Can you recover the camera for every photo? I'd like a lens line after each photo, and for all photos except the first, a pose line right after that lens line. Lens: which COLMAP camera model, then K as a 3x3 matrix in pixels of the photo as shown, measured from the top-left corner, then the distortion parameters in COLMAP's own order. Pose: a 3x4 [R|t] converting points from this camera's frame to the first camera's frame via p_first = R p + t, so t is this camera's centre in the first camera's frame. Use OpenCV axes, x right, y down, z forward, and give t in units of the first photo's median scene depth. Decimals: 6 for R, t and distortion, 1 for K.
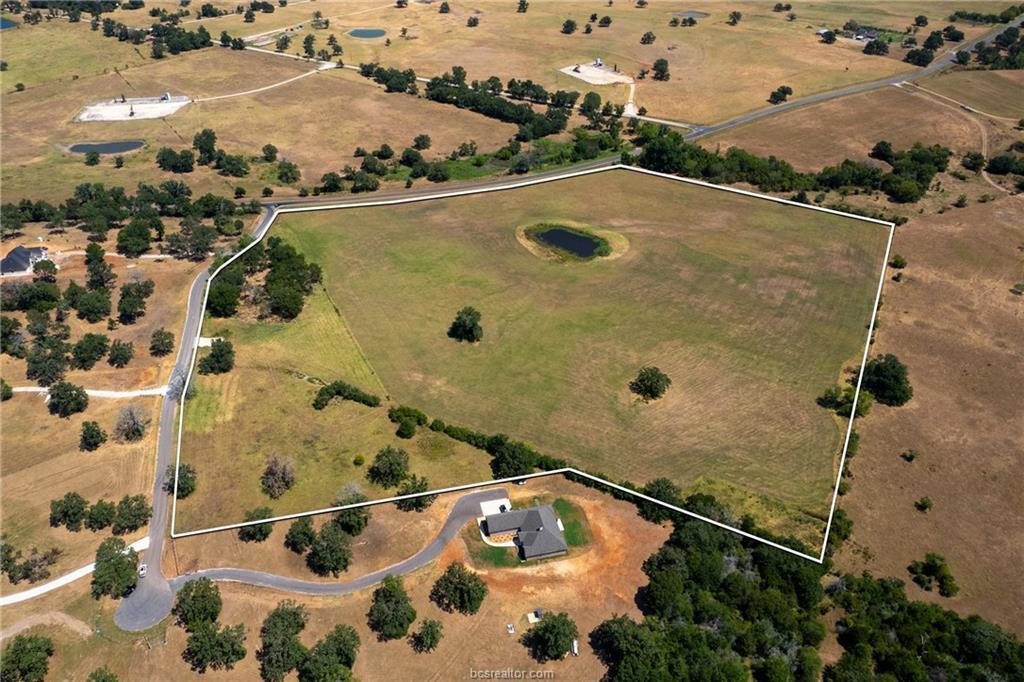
lens RADIAL K [[776.5, 0, 501.7], [0, 776.5, 338.8], [0, 0, 1]] dist [-0.074940, 0.058494]
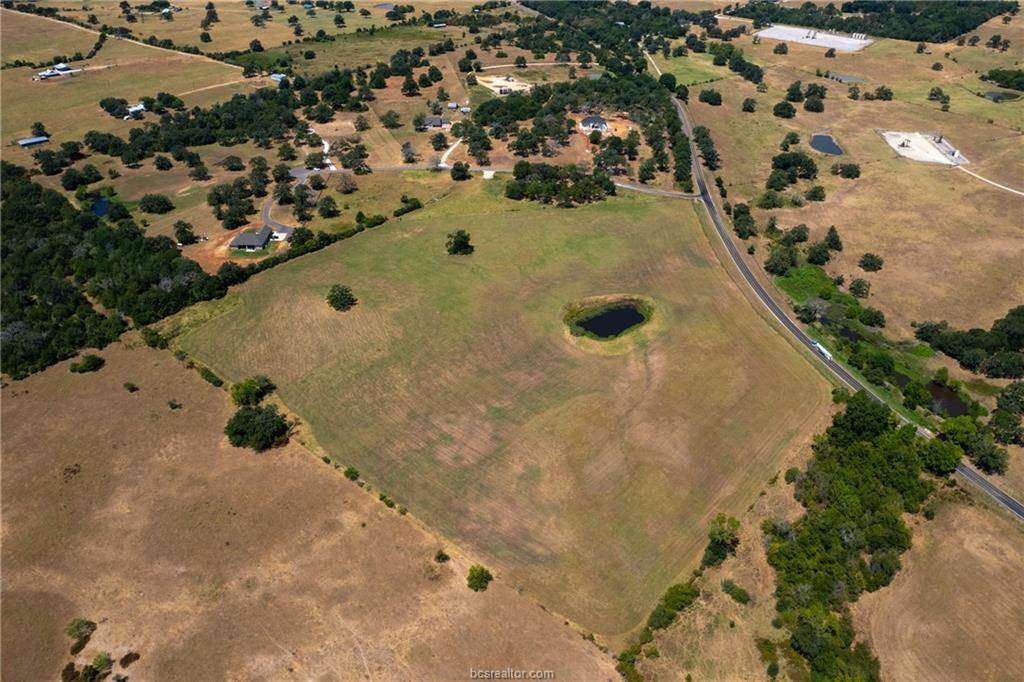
lens RADIAL K [[776.5, 0, 514.2], [0, 776.5, 345.5], [0, 0, 1]] dist [-0.074940, 0.058494]
pose [[-0.215107, 0.527704, -0.821740, 0.880863], [-0.571697, 0.614148, 0.544045, -0.540147], [0.791765, 0.586814, 0.169579, 0.774165]]
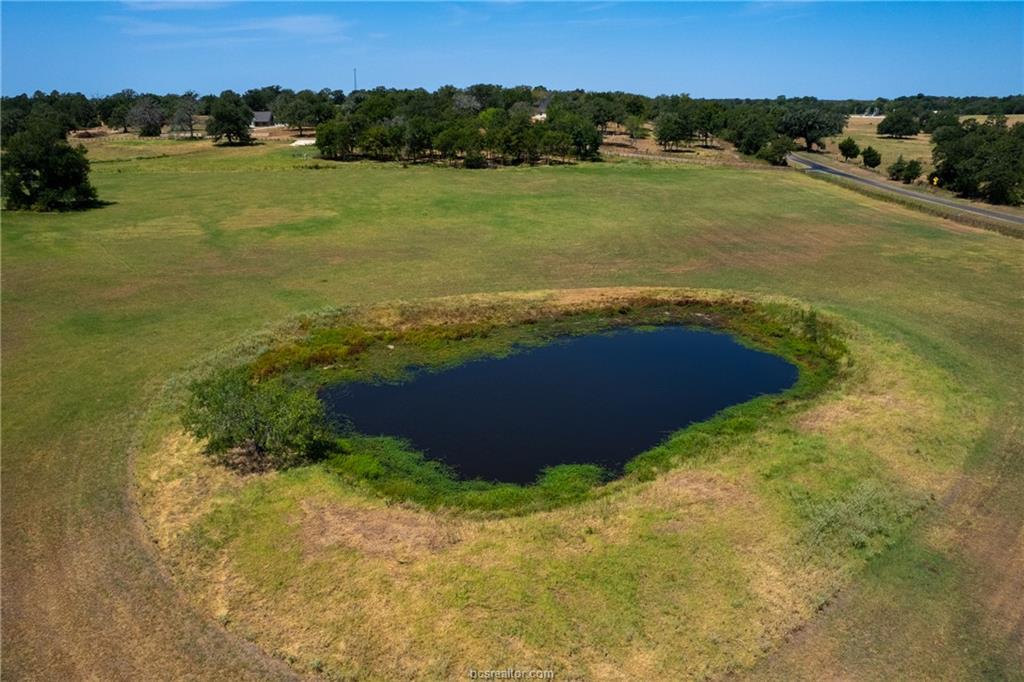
lens RADIAL K [[776.5, 0, 510.1], [0, 776.5, 341.7], [0, 0, 1]] dist [-0.074940, 0.058494]
pose [[-0.216117, 0.292158, -0.931632, 0.210834], [-0.567414, 0.738929, 0.363353, -0.171623], [0.794566, 0.607147, 0.006079, 0.989618]]
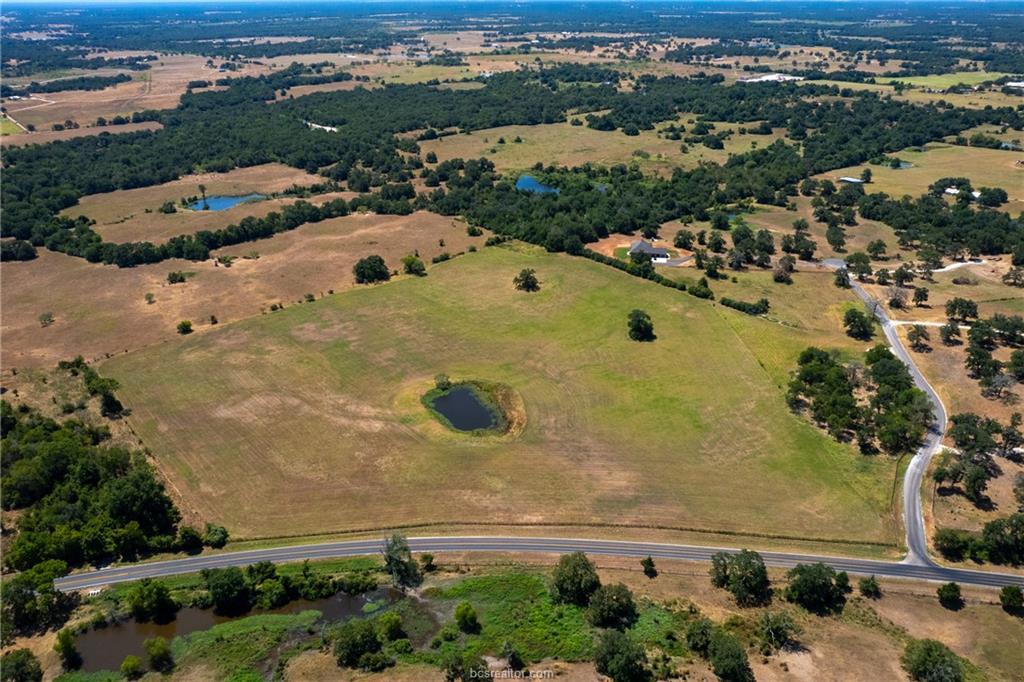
lens RADIAL K [[776.5, 0, 527.3], [0, 776.5, 338.9], [0, 0, 1]] dist [-0.074940, 0.058494]
pose [[-0.934077, -0.145117, 0.326253, -0.211630], [0.209383, 0.517512, 0.829663, -0.787711], [-0.289238, 0.843281, -0.453011, 1.275943]]
